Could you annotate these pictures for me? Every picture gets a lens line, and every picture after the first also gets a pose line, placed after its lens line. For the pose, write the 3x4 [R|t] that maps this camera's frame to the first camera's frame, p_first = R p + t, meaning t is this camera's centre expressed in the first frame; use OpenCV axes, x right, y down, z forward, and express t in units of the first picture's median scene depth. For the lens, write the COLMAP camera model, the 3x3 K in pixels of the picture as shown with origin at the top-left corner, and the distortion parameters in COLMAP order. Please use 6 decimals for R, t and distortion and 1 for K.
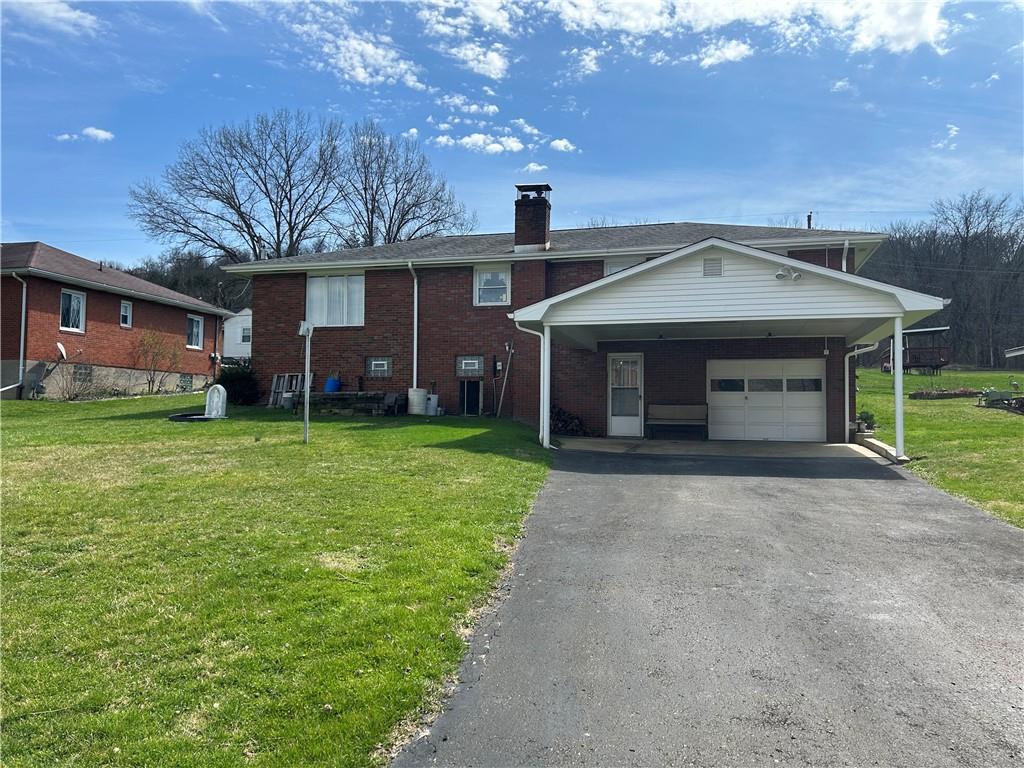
lens RADIAL K [[781.5, 0, 510.2], [0, 781.5, 384.8], [0, 0, 1]] dist [0.056846, -0.076137]
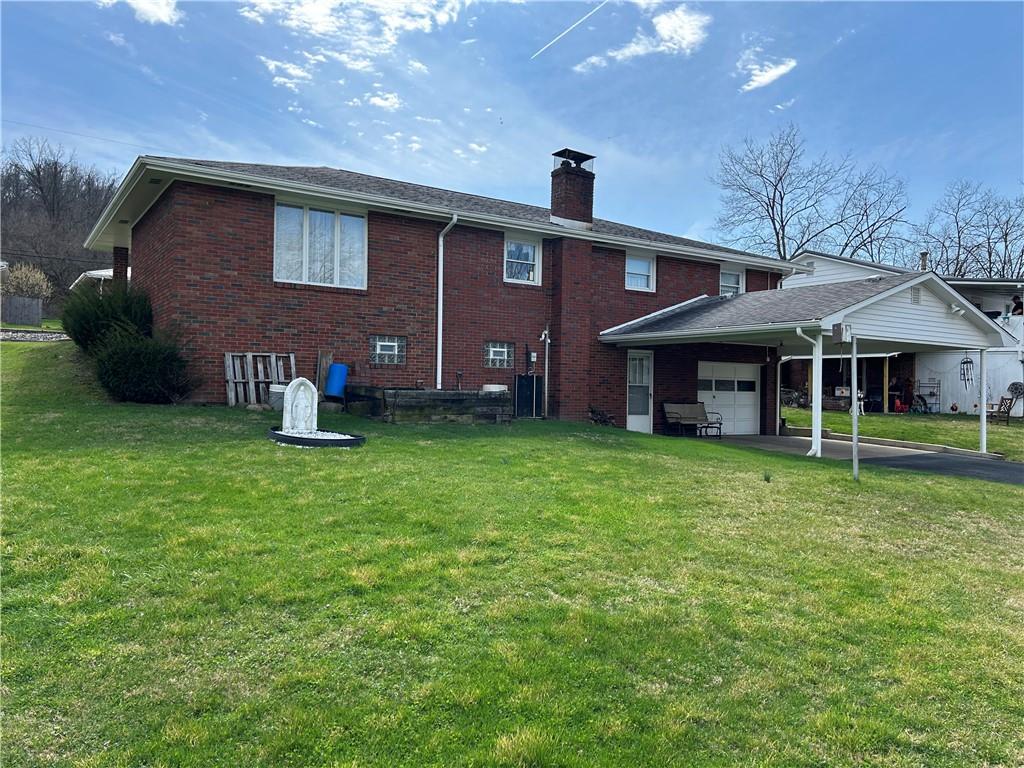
lens RADIAL K [[781.5, 0, 513.0], [0, 781.5, 381.7], [0, 0, 1]] dist [0.056846, -0.076137]
pose [[0.649017, 0.011076, 0.760693, -0.677385], [-0.042494, 0.998861, 0.021711, -0.015277], [-0.759586, -0.046416, 0.648748, 0.472827]]
